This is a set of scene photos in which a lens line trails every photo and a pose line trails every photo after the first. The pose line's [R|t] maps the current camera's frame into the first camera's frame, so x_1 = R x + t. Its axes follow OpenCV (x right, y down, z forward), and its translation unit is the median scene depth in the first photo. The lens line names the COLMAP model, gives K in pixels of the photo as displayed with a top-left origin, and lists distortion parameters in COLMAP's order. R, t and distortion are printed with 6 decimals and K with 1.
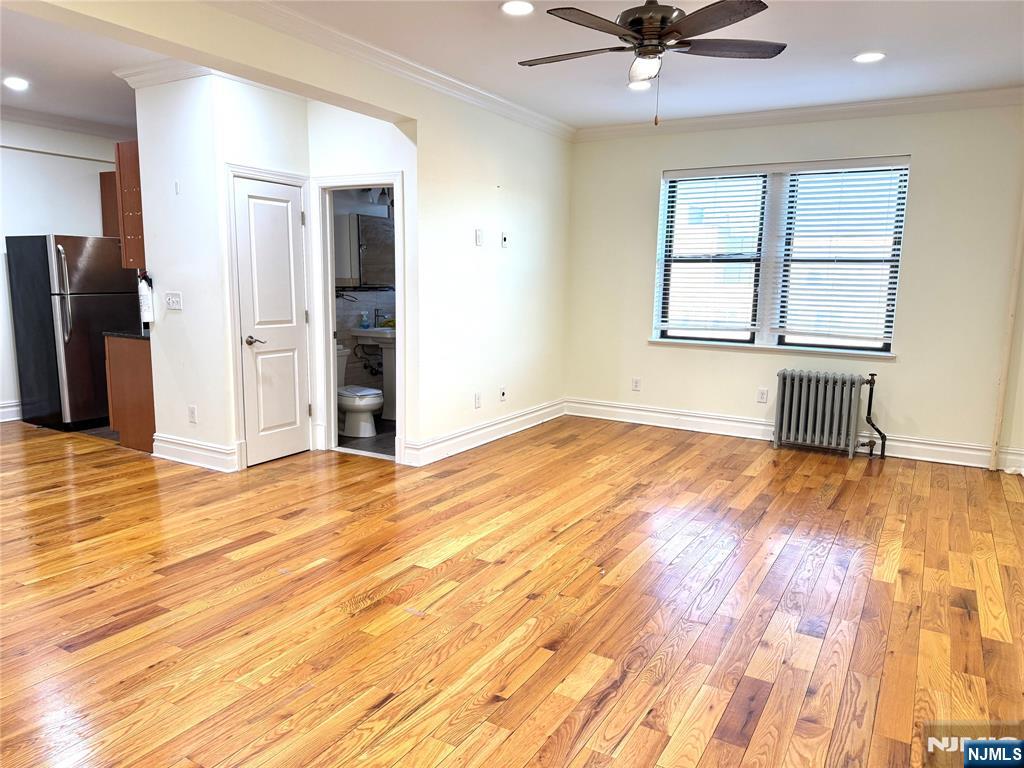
lens RADIAL K [[711.8, 0, 516.8], [0, 711.8, 384.8], [0, 0, 1]] dist [0.113692, -0.154007]
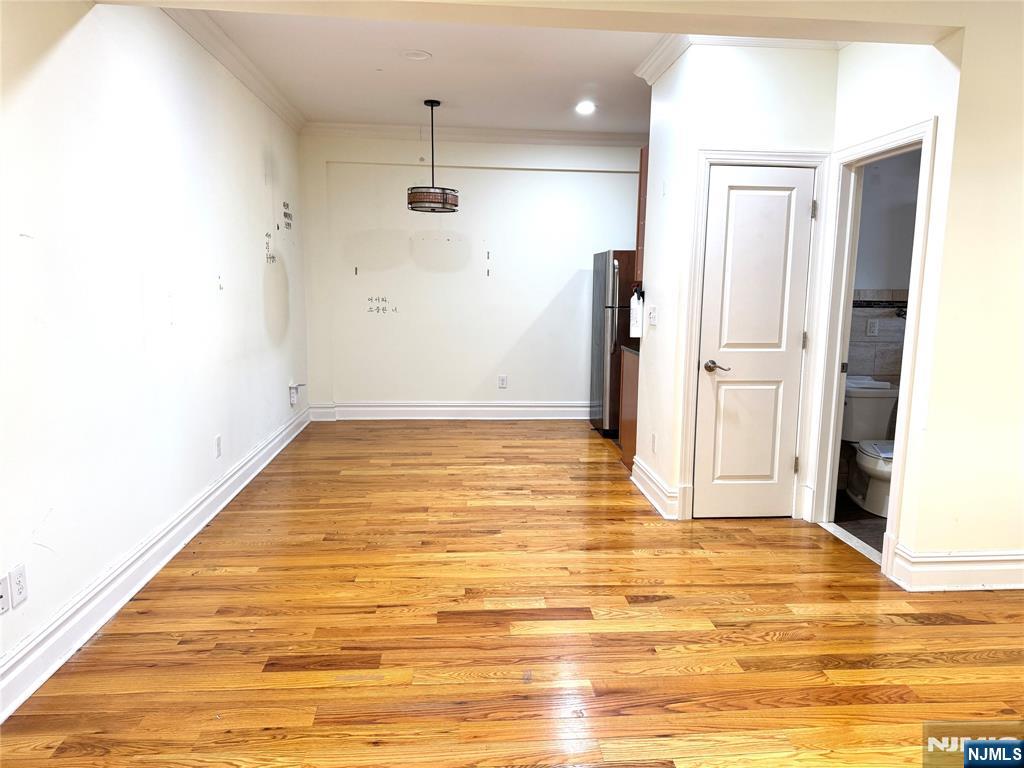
lens RADIAL K [[711.8, 0, 516.8], [0, 711.8, 384.8], [0, 0, 1]] dist [0.113692, -0.154007]
pose [[0.571428, 0.107040, -0.813641, 0.186096], [-0.126047, 0.991140, 0.041867, -0.052594], [0.810914, 0.078634, 0.579858, 0.401304]]
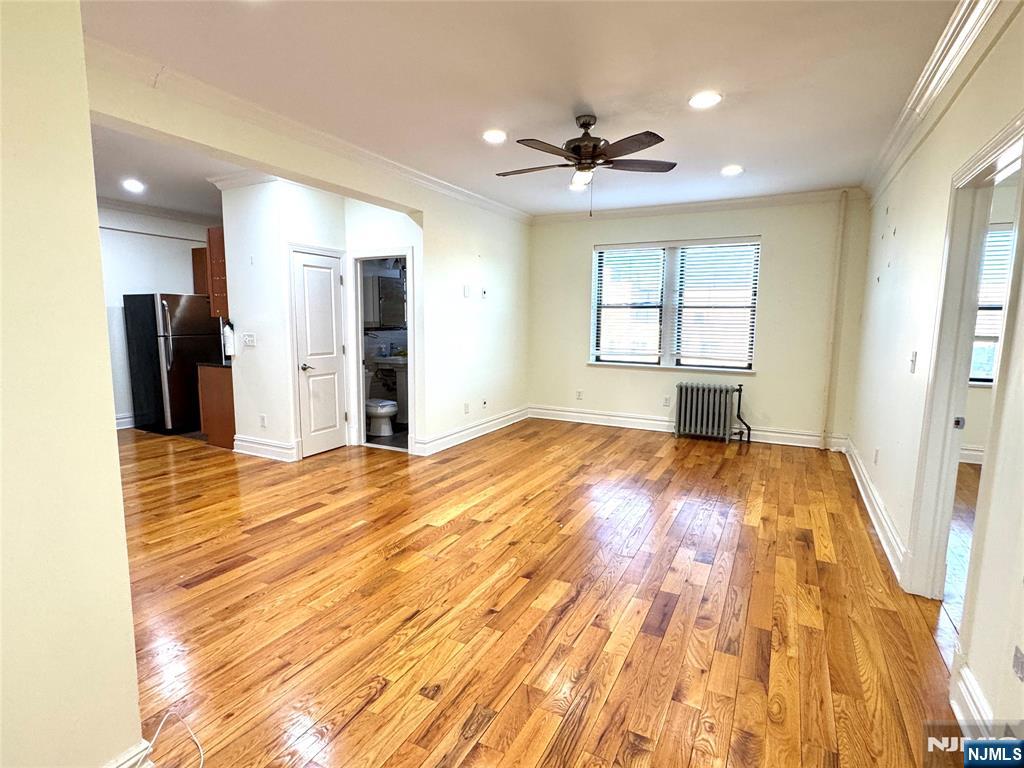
lens RADIAL K [[522.8, 0, 511.7], [0, 522.8, 382.9], [0, 0, 1]] dist [-0.000243, -0.000178]
pose [[0.998950, -0.014593, 0.043433, -0.014260], [0.015795, 0.999498, -0.027450, 0.003494], [-0.043011, 0.028107, 0.998679, -0.030483]]
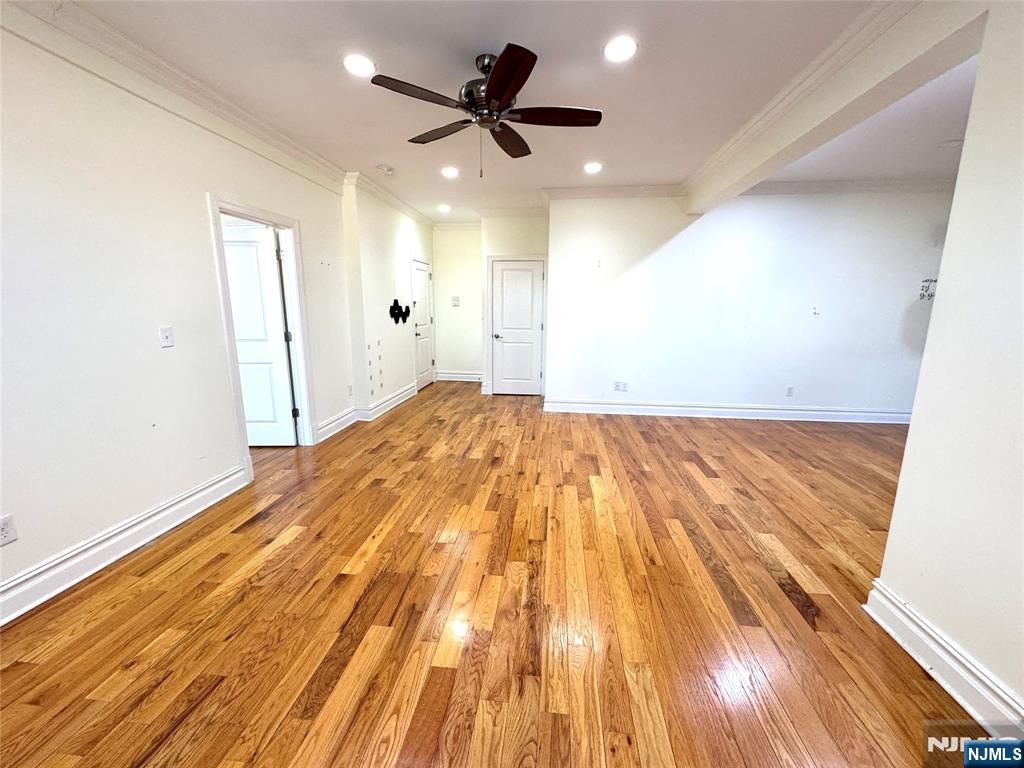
lens RADIAL K [[416.3, 0, 512.0], [0, 416.3, 384.0], [0, 0, 1]] dist [-0.002439, 0.000182]
pose [[-0.912959, 0.050936, -0.404859, 0.335244], [-0.085908, 0.945948, 0.312734, -0.188128], [0.398905, 0.320294, -0.859236, 1.304161]]
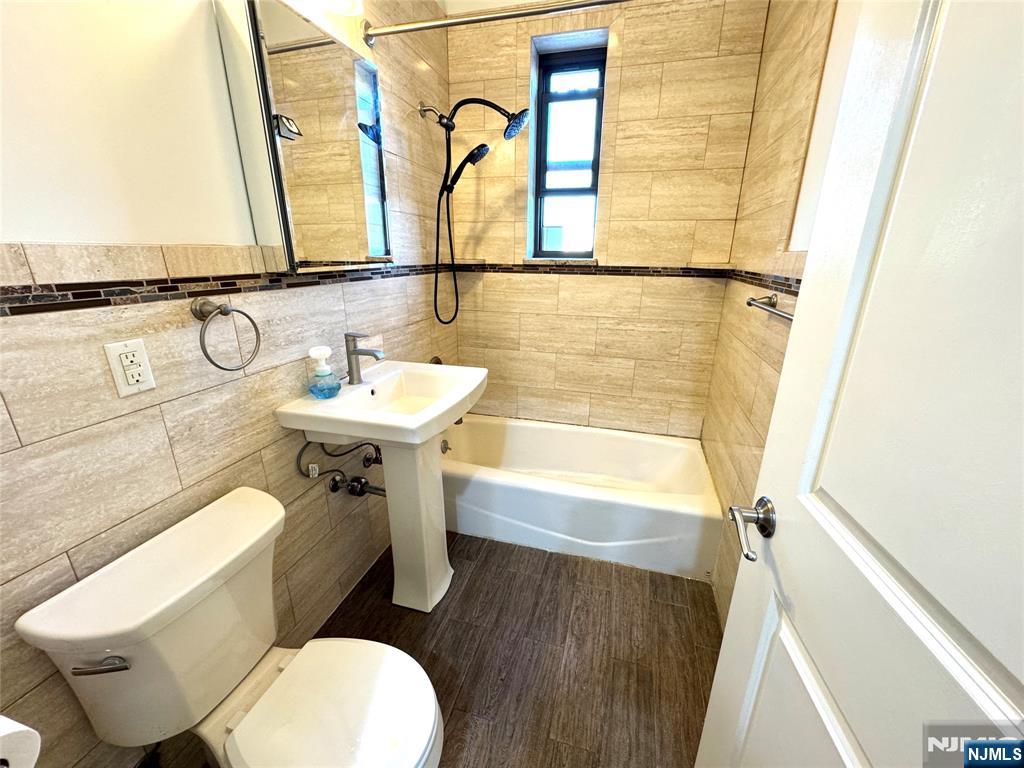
lens RADIAL K [[406.5, 0, 512.0], [0, 406.5, 382.6], [0, 0, 1]] dist [-0.002060, 0.000145]
pose [[0.967610, -0.087611, 0.236761, -0.258513], [0.048348, 0.984801, 0.166822, -0.171420], [-0.247778, -0.149972, 0.957139, 1.198609]]
